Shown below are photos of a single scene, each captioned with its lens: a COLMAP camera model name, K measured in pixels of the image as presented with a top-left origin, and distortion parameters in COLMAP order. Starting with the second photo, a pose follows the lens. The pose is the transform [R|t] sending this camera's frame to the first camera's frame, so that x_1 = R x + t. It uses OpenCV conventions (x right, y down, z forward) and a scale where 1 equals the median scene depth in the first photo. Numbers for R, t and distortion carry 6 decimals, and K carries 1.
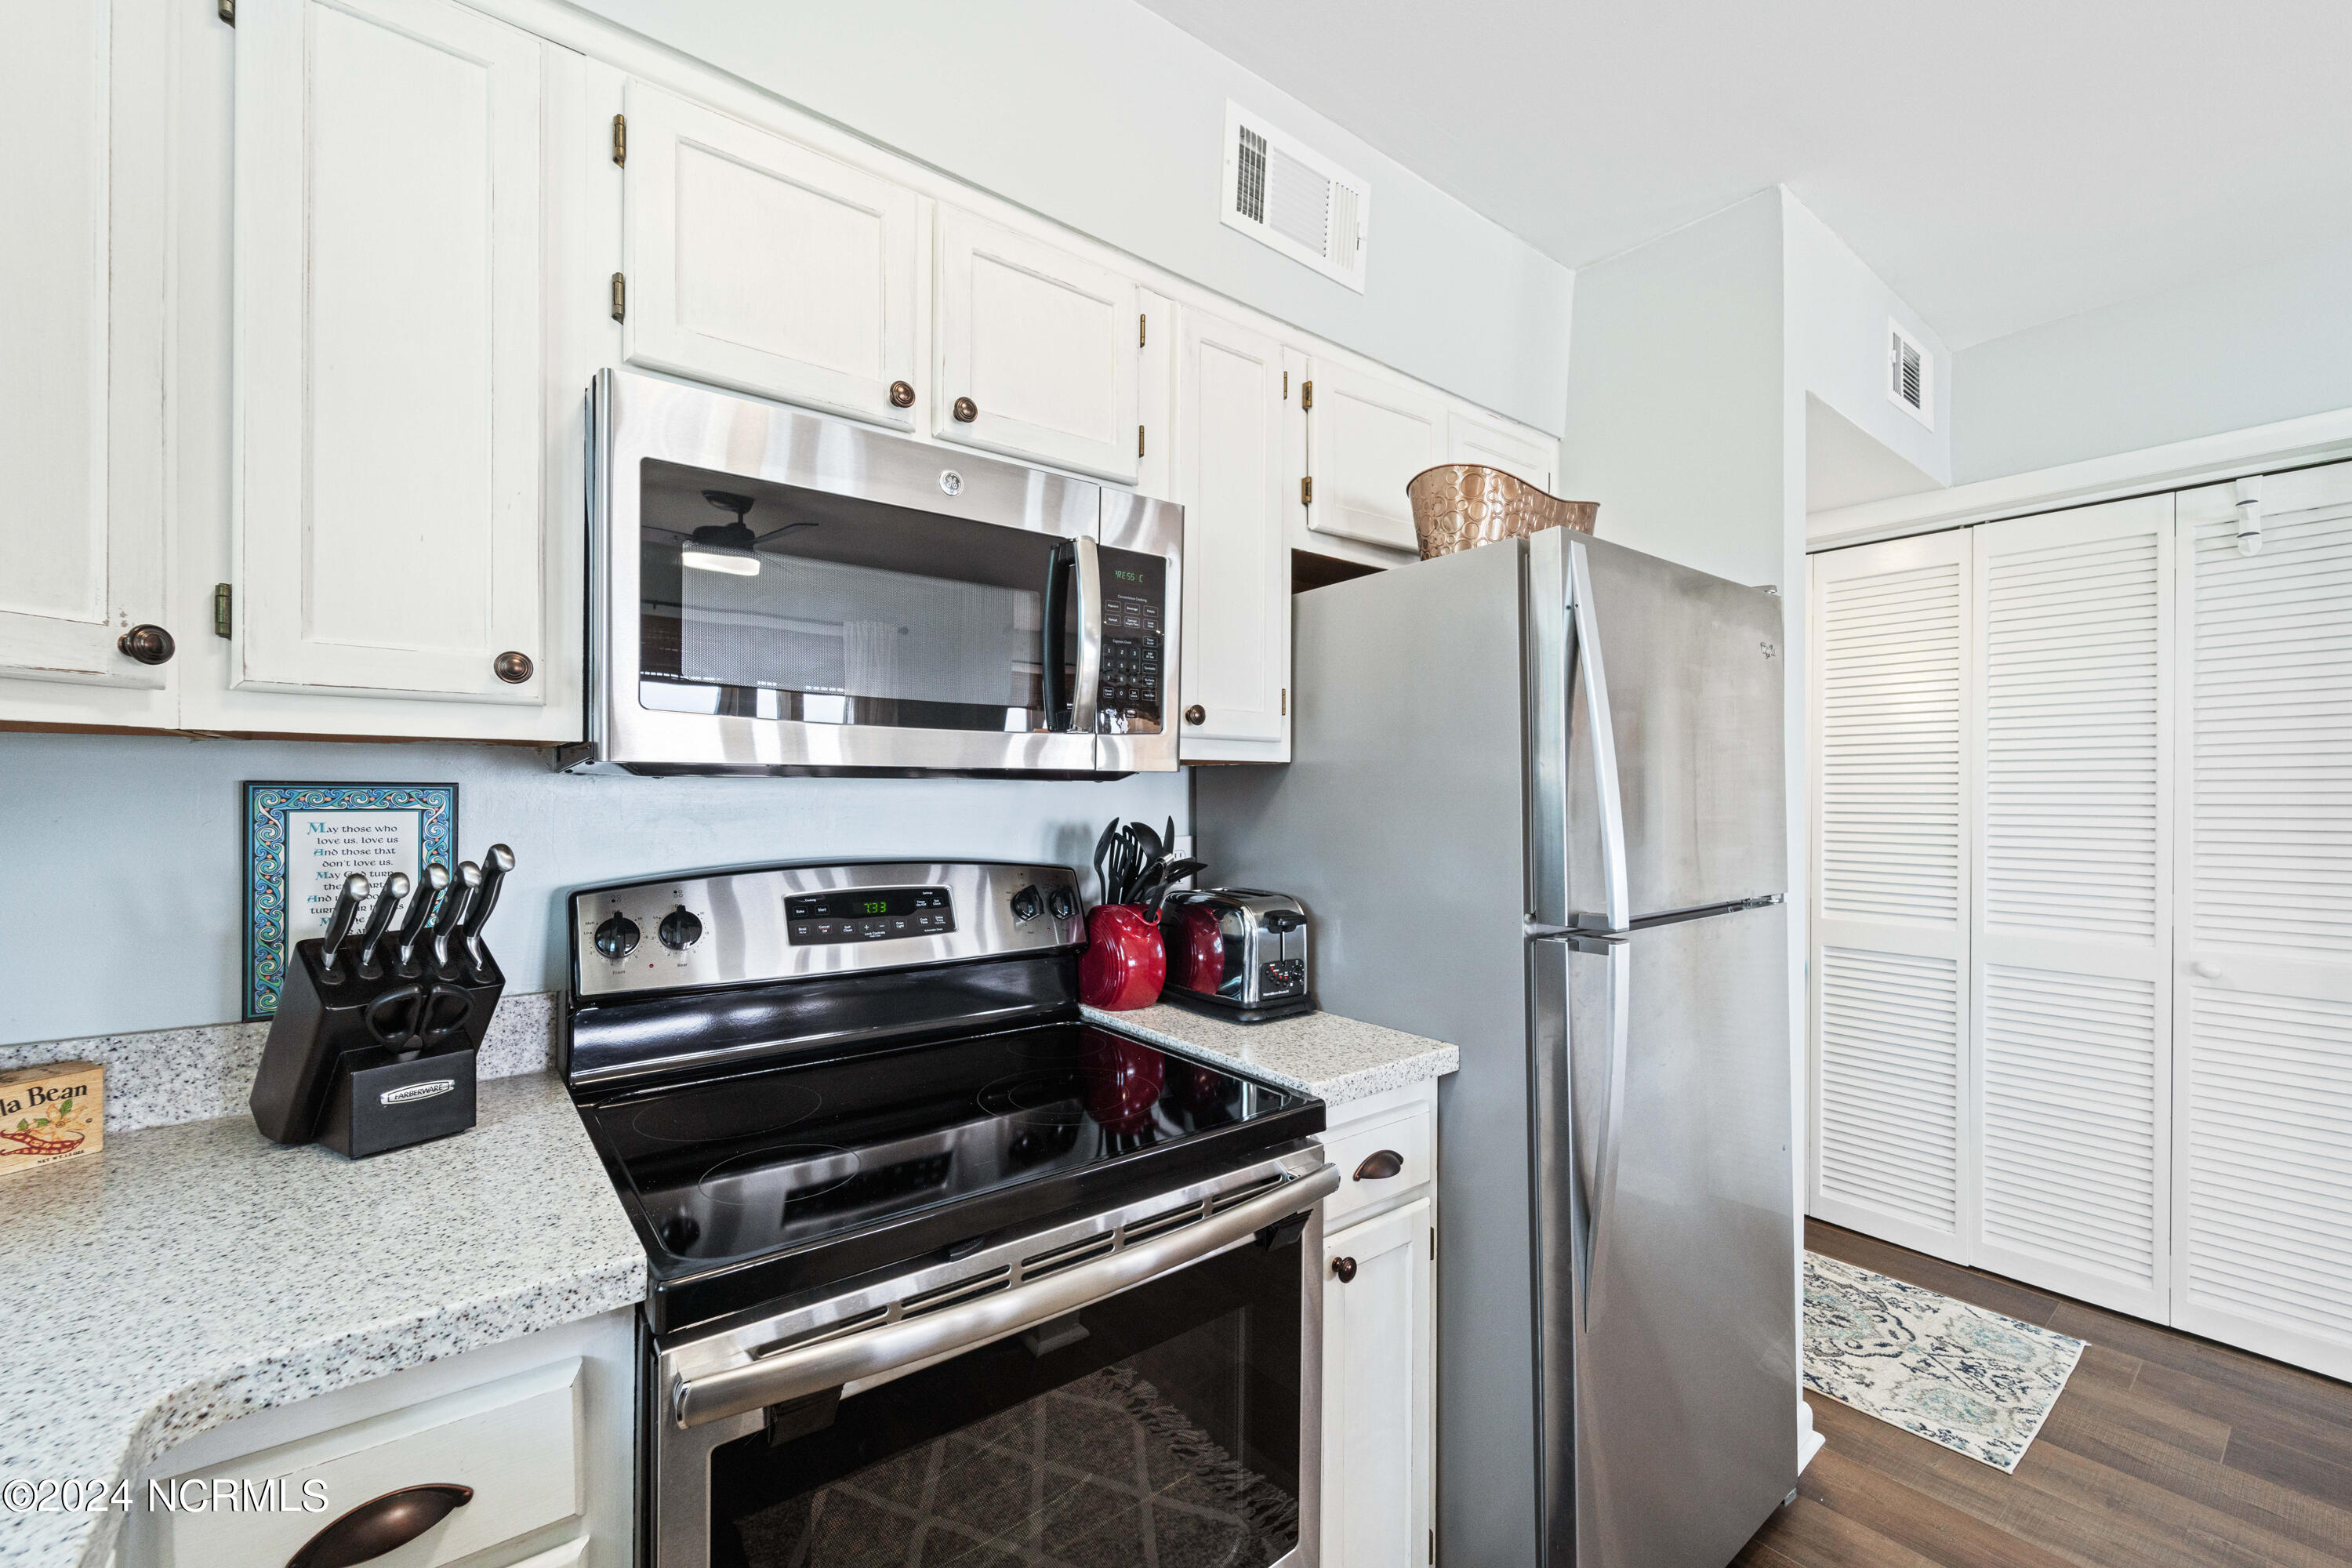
lens RADIAL K [[960.2, 0, 1174.7], [0, 960.2, 795.6], [0, 0, 1]] dist [0.000076, -0.000187]
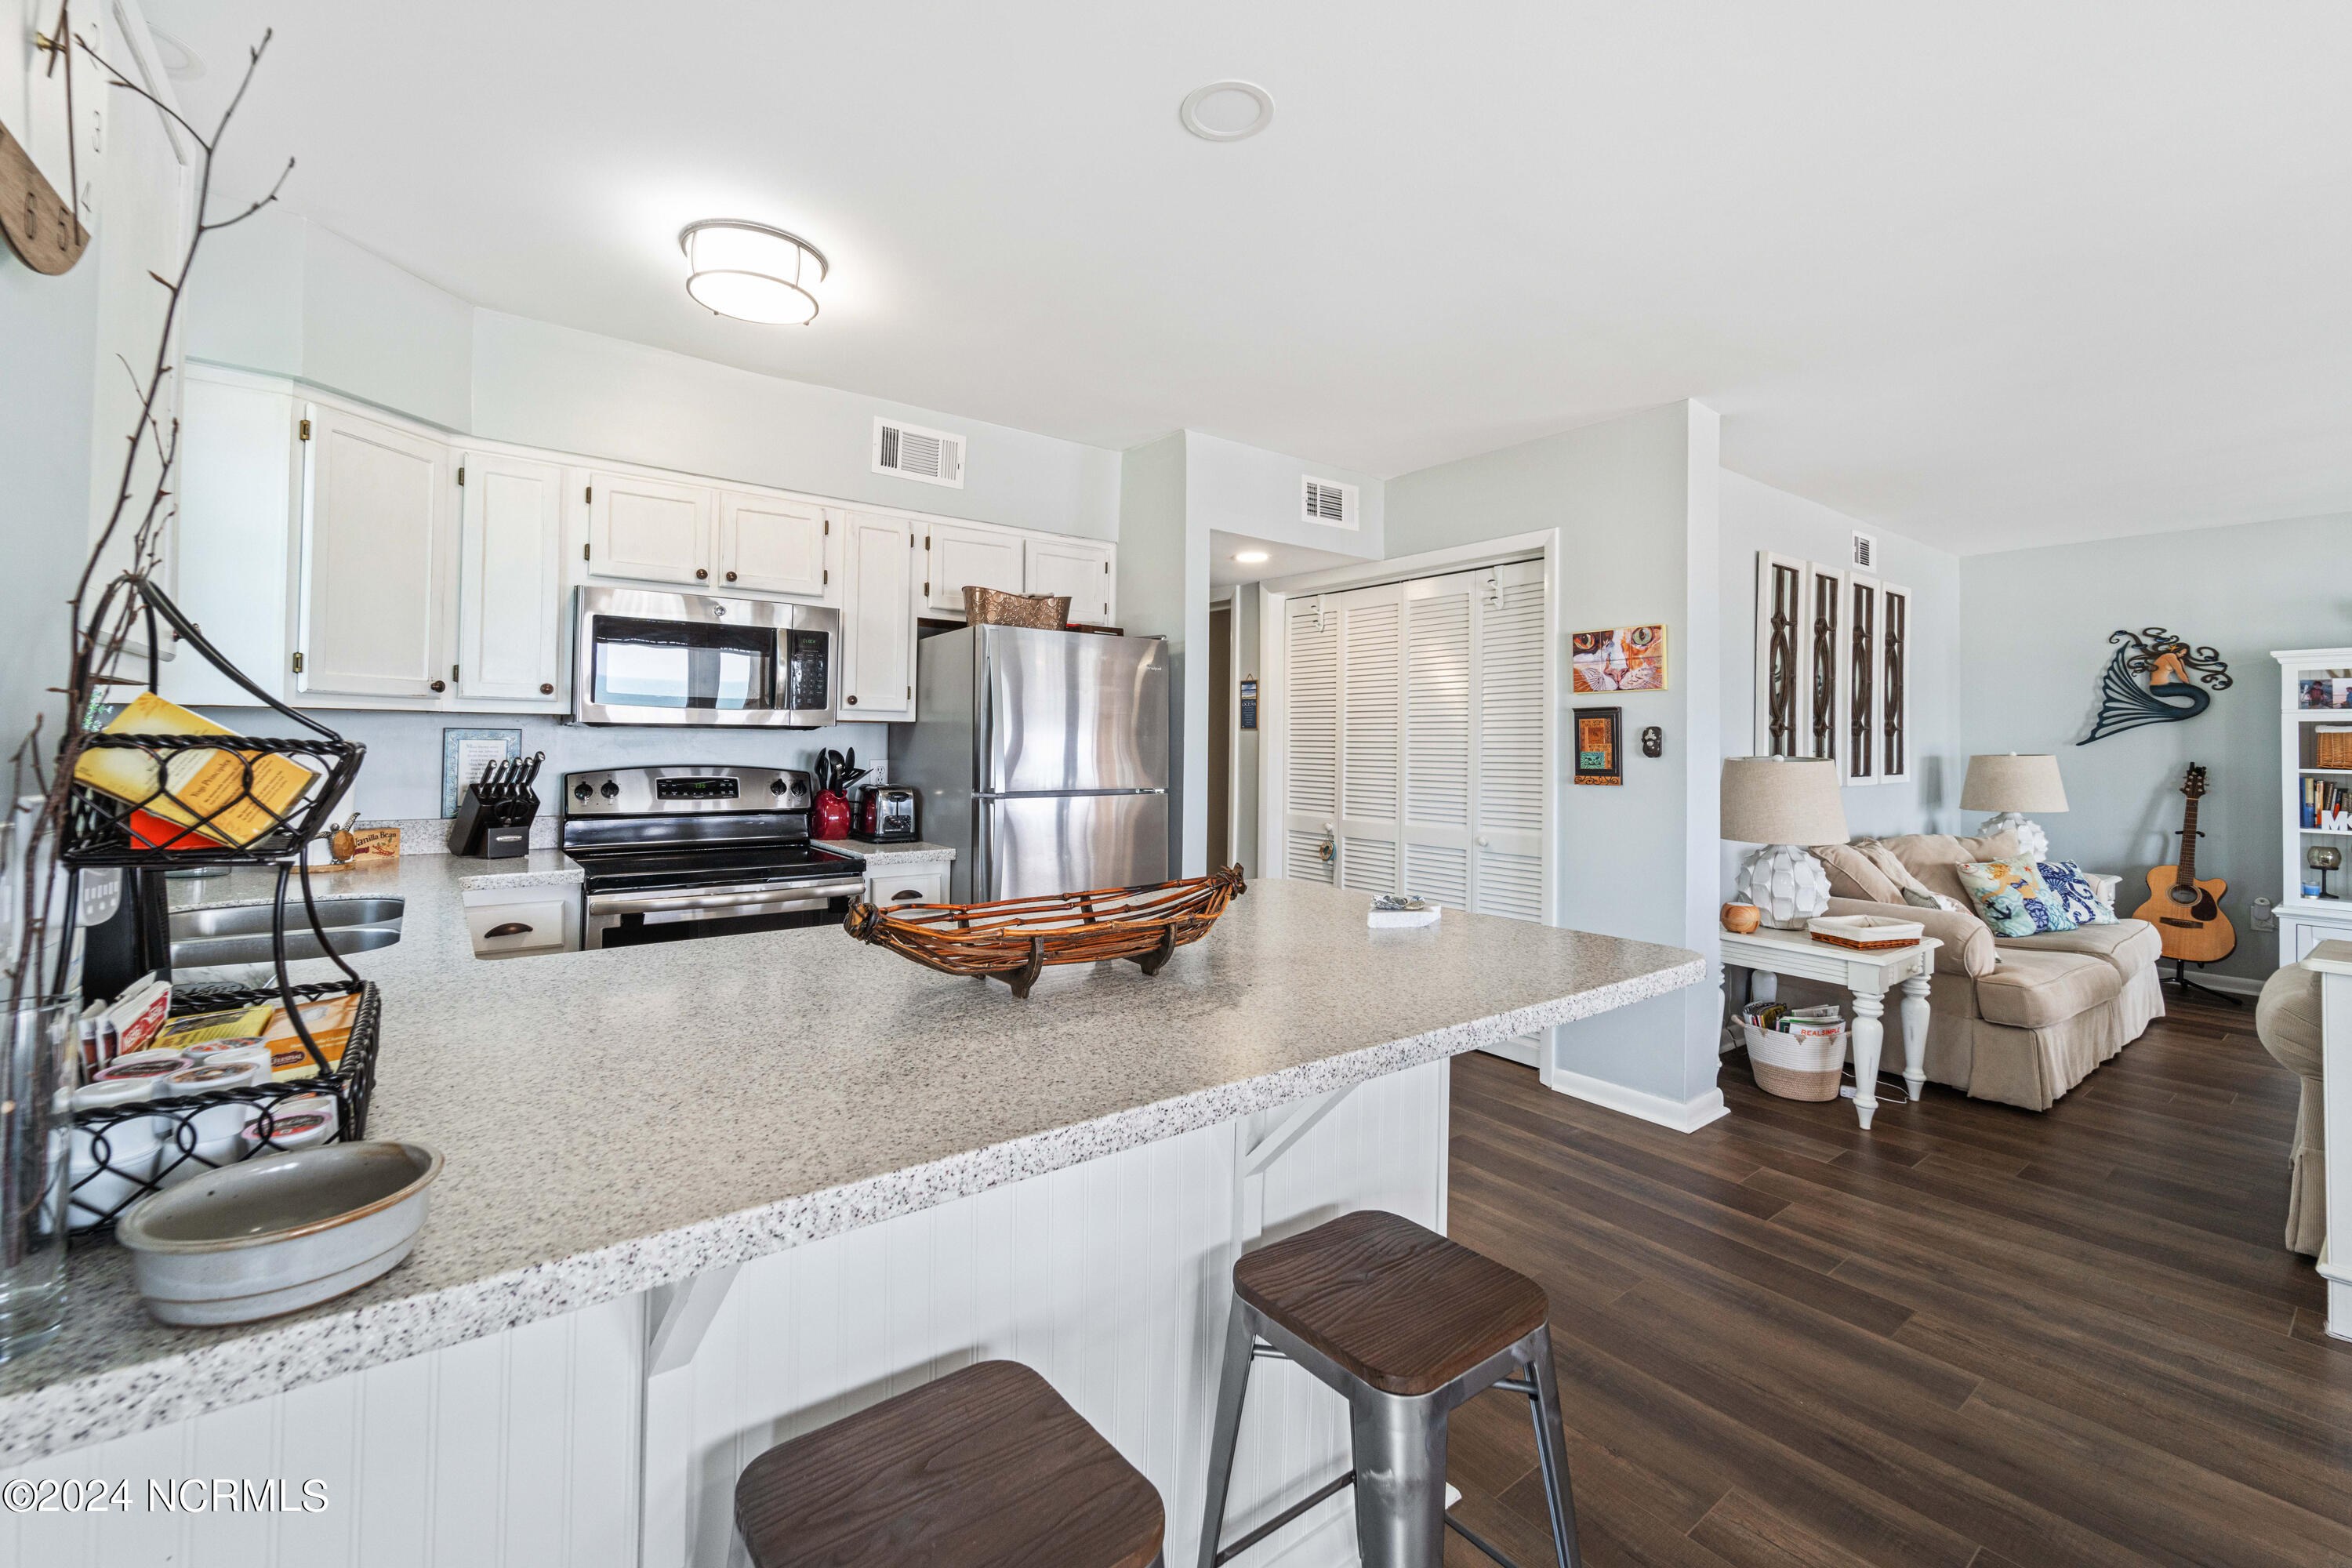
lens RADIAL K [[983.7, 0, 1173.5], [0, 983.7, 723.2], [0, 0, 1]] dist [0.000011, 0.000038]
pose [[0.999842, 0.007028, -0.016339, 0.911397], [-0.007419, 0.999684, -0.024003, 0.018844], [0.016165, 0.024120, 0.999578, -1.408900]]
